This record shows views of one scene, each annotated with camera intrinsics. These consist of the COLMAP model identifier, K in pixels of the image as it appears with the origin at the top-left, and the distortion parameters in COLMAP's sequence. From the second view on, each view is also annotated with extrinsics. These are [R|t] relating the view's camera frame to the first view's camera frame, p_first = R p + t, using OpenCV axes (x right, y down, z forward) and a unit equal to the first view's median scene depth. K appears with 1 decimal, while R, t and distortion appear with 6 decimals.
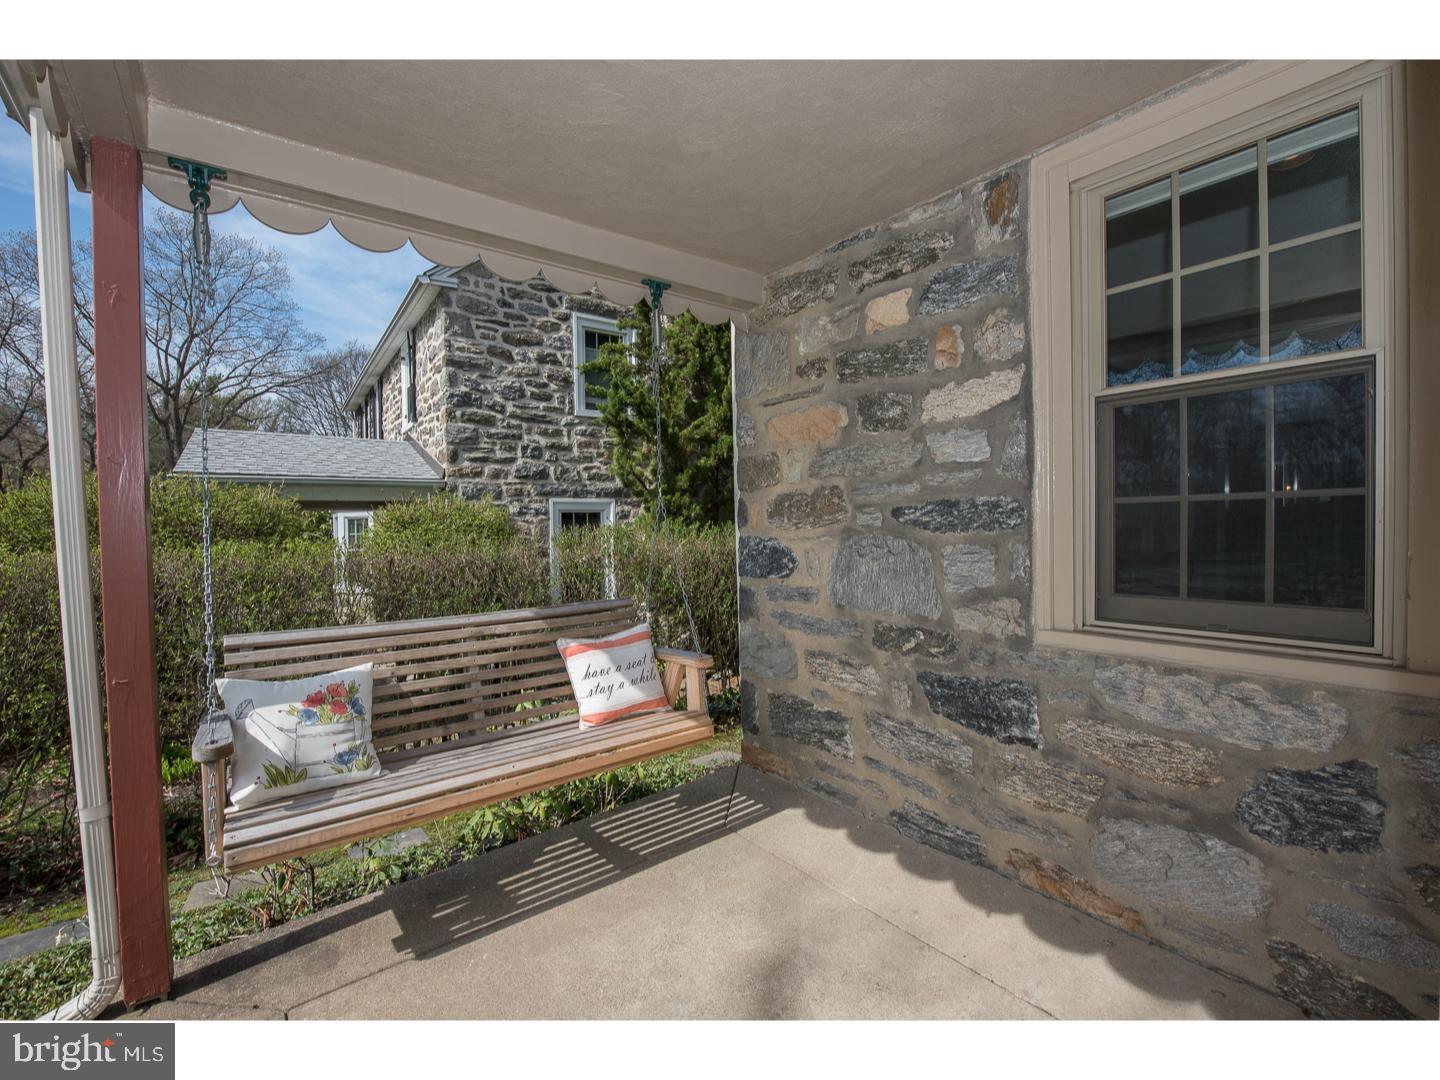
lens RADIAL K [[649.6, 0, 708.3], [0, 649.6, 540.0], [0, 0, 1]] dist [-0.010561, -0.000782]
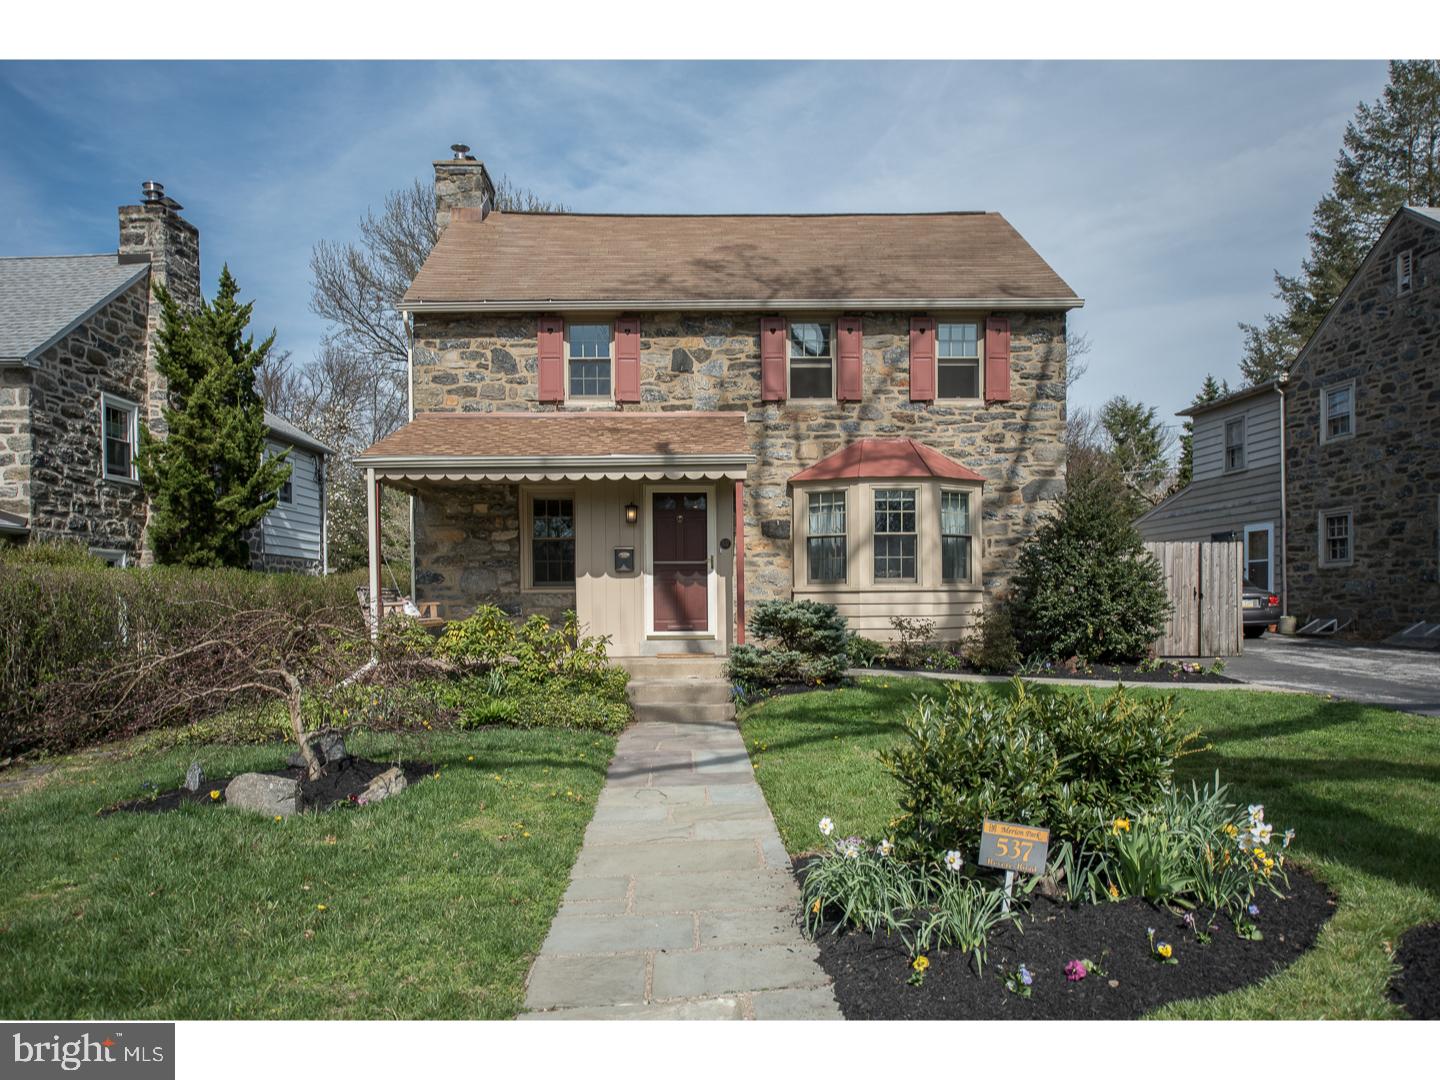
lens RADIAL K [[1007.8, 0, 719.5], [0, 1007.8, 540.2], [0, 0, 1]] dist [-0.007656, -0.001610]
pose [[0.607492, 0.063414, 0.791791, -1.023109], [0.015483, 0.995674, -0.091622, 0.111550], [-0.794175, 0.067919, 0.603881, -1.052922]]
